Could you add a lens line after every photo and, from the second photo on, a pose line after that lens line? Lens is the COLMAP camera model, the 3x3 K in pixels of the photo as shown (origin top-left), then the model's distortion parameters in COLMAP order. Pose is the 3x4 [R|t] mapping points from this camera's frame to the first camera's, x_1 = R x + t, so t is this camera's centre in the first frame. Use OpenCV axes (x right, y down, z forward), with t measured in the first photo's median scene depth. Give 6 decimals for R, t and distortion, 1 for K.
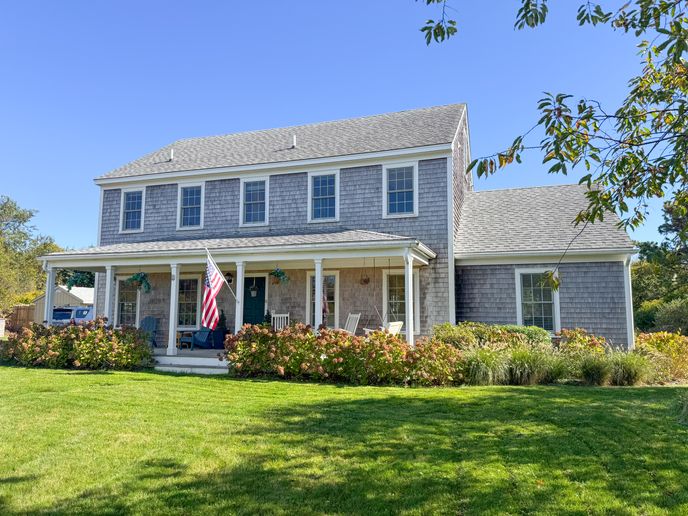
lens RADIAL K [[502.9, 0, 341.7], [0, 502.9, 256.7], [0, 0, 1]] dist [0.093697, -0.131927]
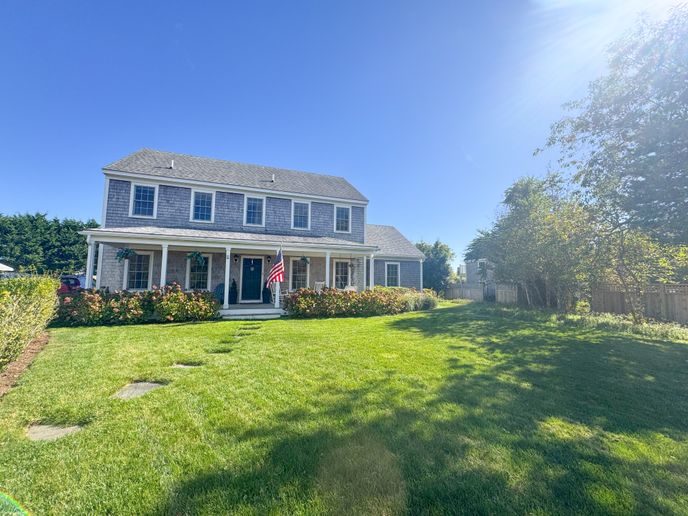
lens RADIAL K [[275.9, 0, 342.2], [0, 275.9, 257.6], [0, 0, 1]] dist [-0.002425, 0.000050]
pose [[0.765519, 0.059076, 0.640696, -0.518011], [-0.073171, 0.997309, -0.004531, 0.021277], [-0.639239, -0.043411, 0.767781, 0.153122]]
